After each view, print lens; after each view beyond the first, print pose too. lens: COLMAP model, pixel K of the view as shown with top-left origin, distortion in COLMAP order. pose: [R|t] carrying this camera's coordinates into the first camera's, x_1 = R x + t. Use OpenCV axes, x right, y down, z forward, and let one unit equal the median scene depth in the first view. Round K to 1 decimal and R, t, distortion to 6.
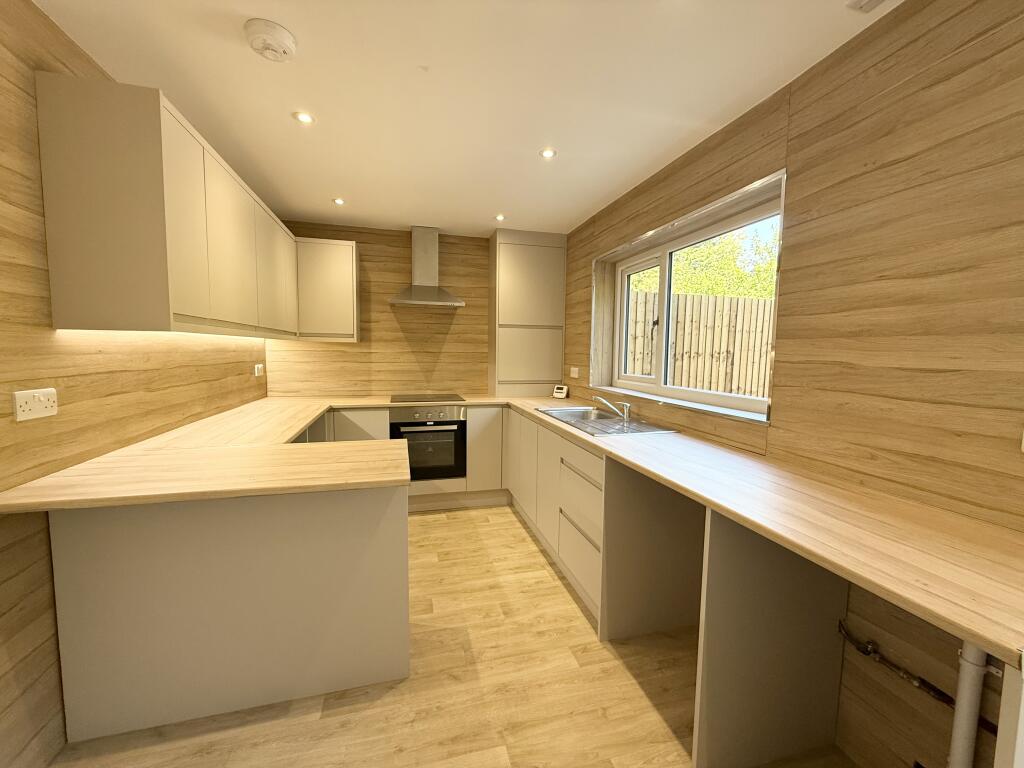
lens RADIAL K [[408.6, 0, 511.1], [0, 408.6, 386.0], [0, 0, 1]] dist [0.000730, 0.000202]
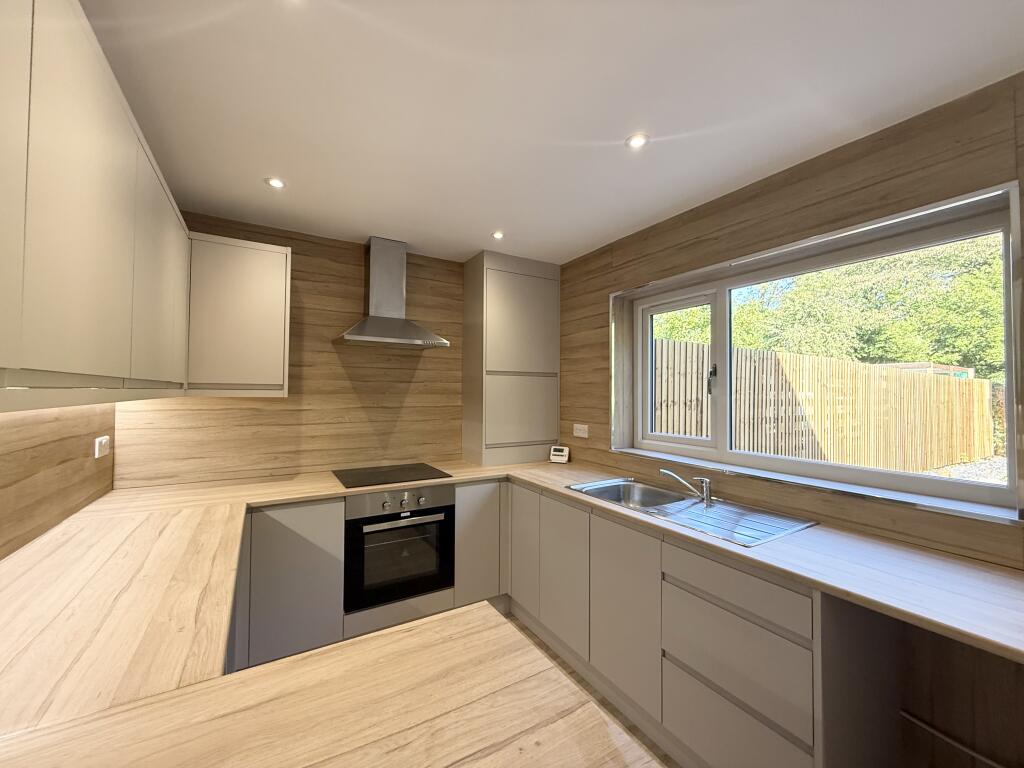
lens RADIAL K [[408.6, 0, 510.7], [0, 408.6, 385.3], [0, 0, 1]] dist [0.000730, 0.000202]
pose [[0.962405, -0.001826, 0.271612, -0.201765], [0.028859, 0.995005, -0.095567, -0.050070], [-0.270080, 0.099813, 0.957650, 0.260237]]
